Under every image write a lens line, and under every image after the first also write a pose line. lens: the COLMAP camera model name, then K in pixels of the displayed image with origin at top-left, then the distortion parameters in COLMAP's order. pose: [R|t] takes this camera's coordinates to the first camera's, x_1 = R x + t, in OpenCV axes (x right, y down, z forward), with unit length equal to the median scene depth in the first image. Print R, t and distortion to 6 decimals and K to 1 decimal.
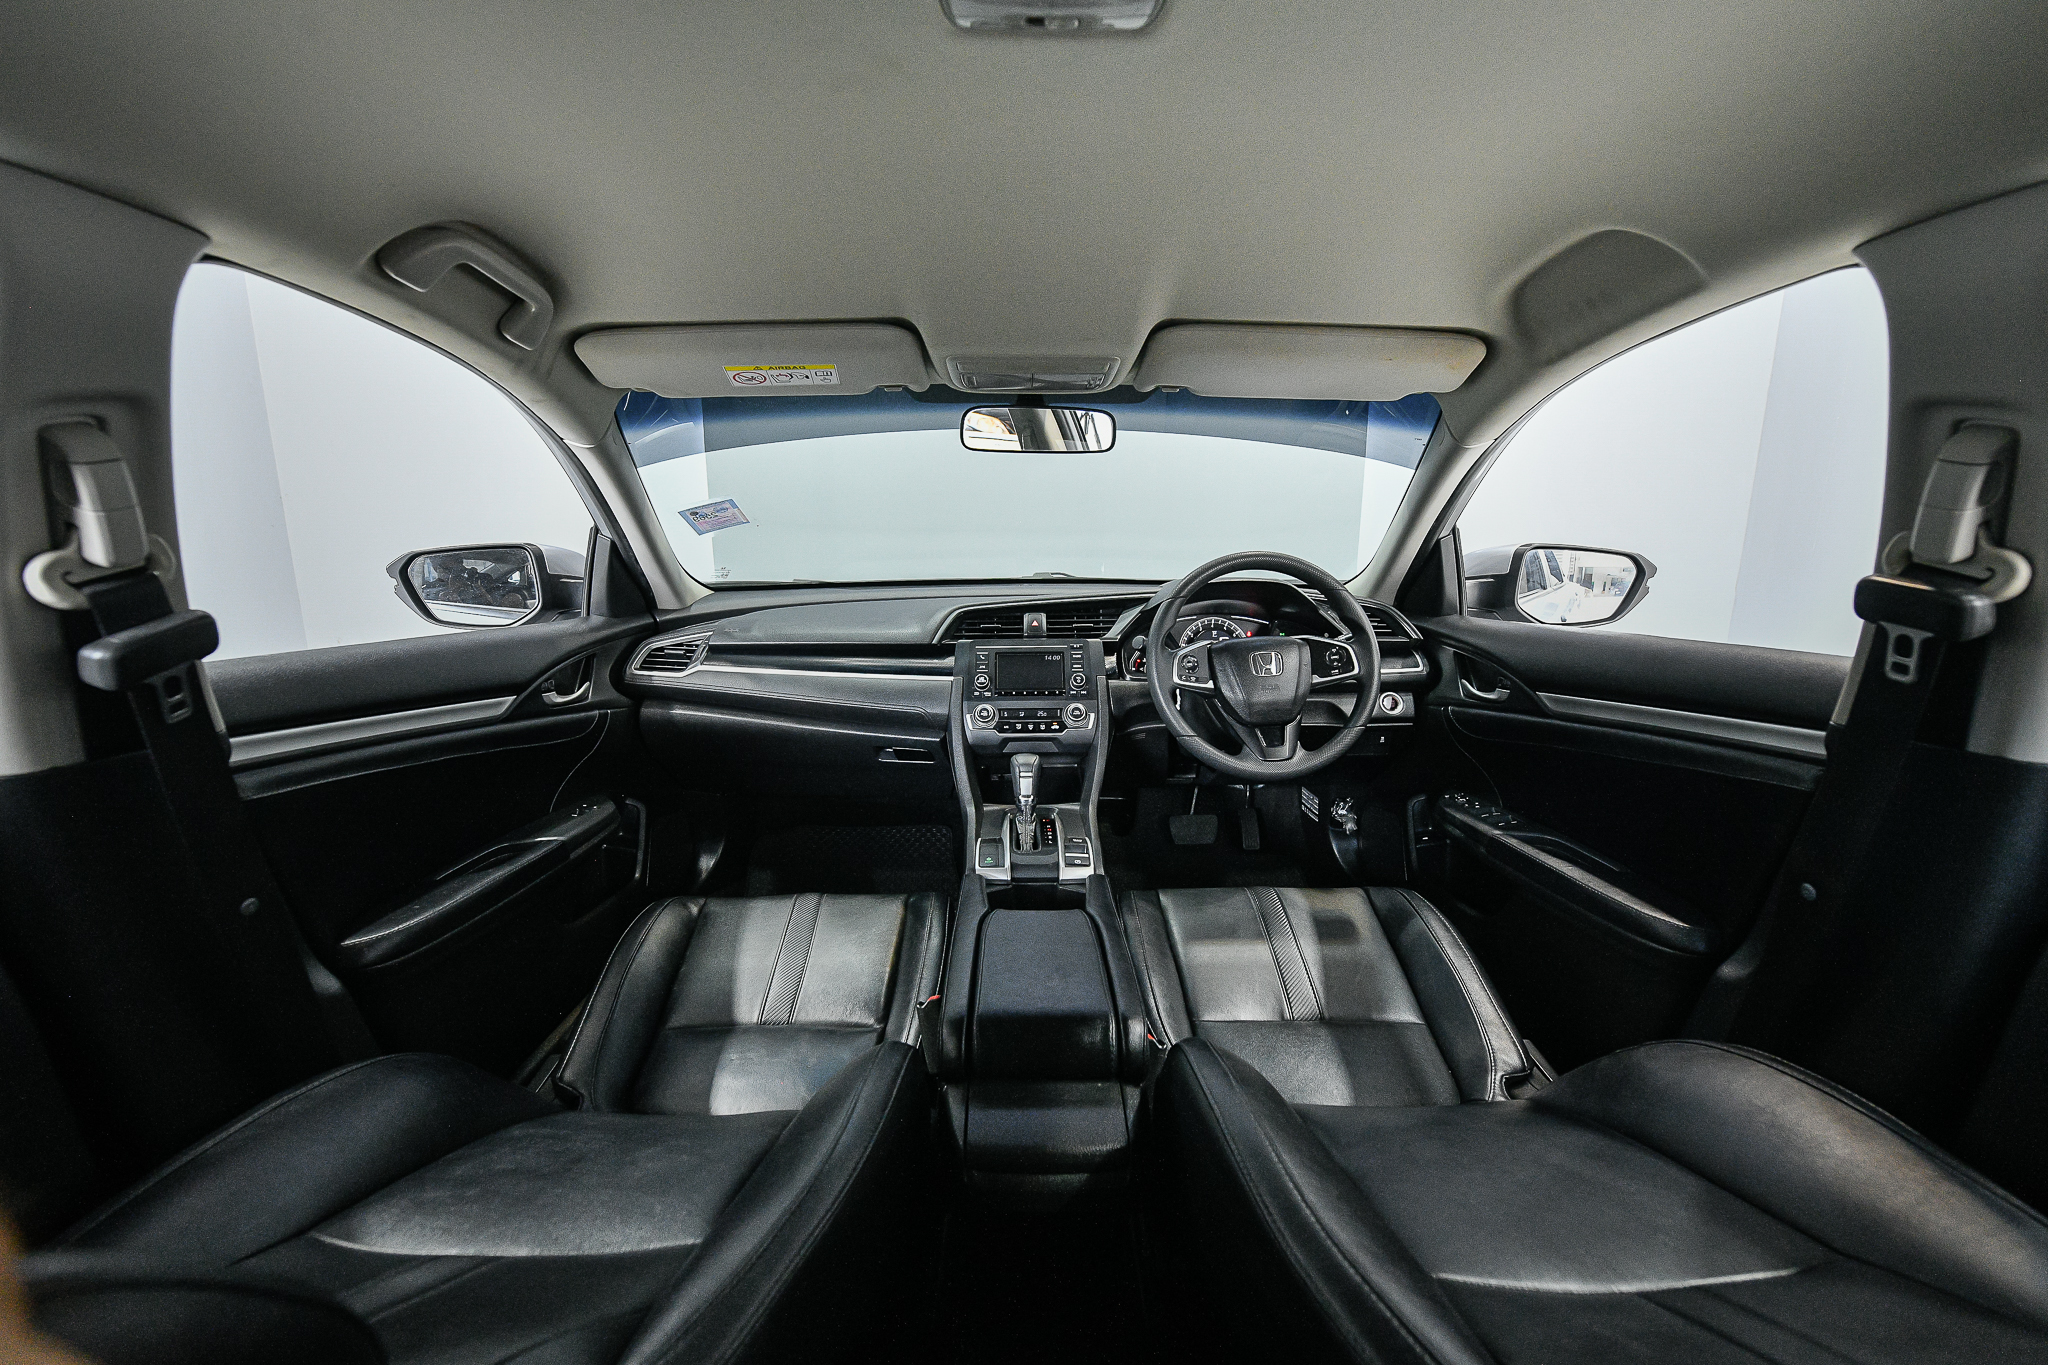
lens RADIAL K [[851.2, 0, 1024.0], [0, 851.2, 682.5], [0, 0, 1]] dist [-0.000019, -0.000019]
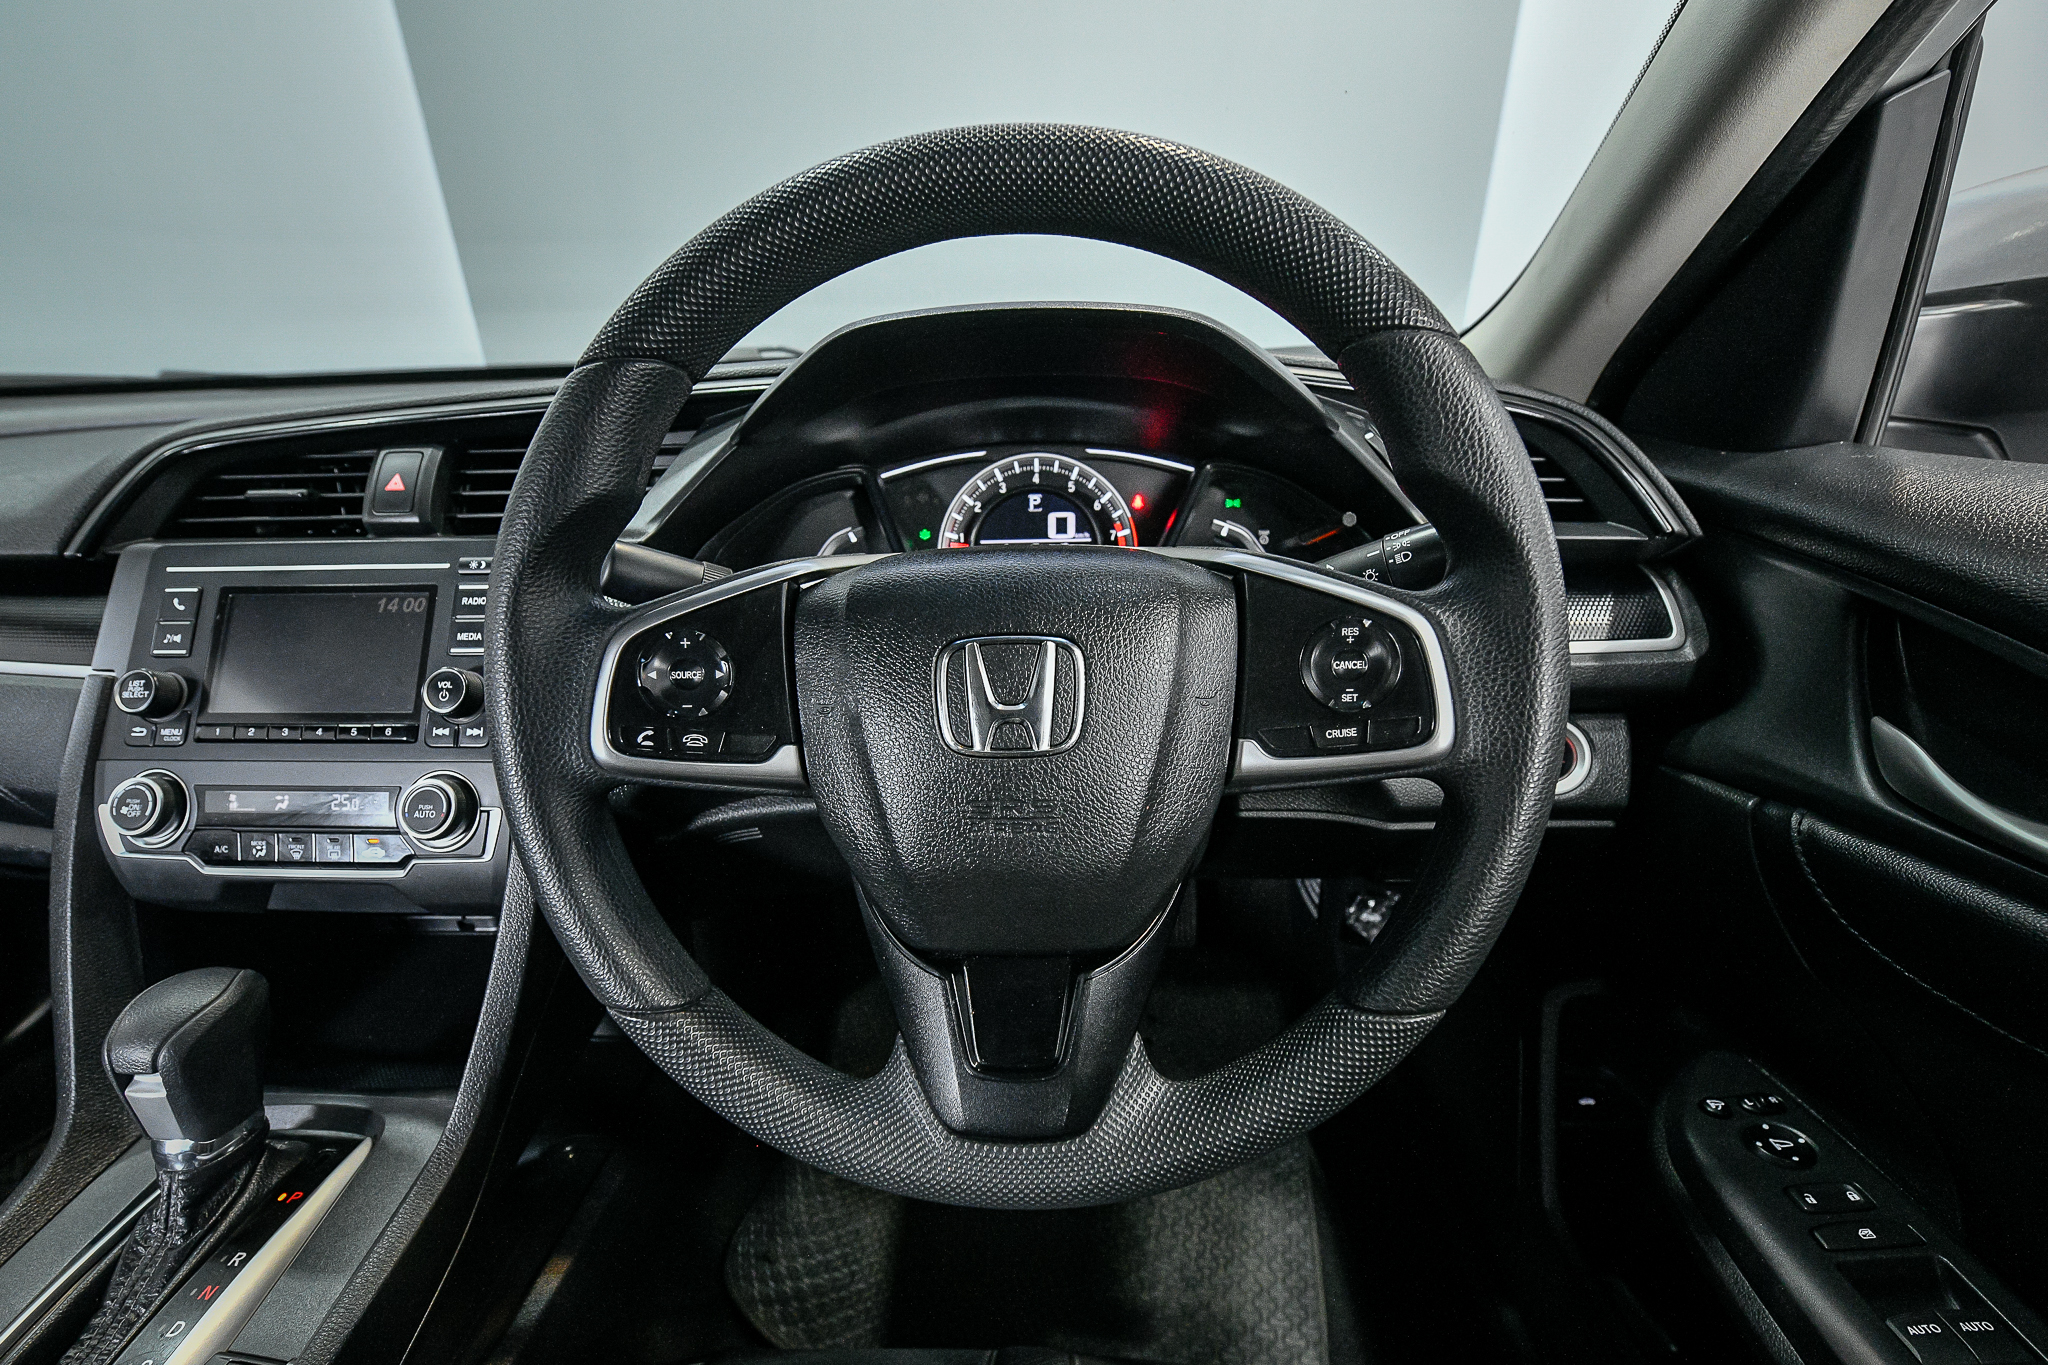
lens RADIAL K [[843.7, 0, 1014.1], [0, 843.7, 732.3], [0, 0, 1]] dist [-0.008353, -0.000205]
pose [[0.996380, 0.020514, -0.082497, 0.268870], [0.001159, 0.967078, 0.254477, -0.059697], [0.085002, -0.253652, 0.963554, 0.705155]]
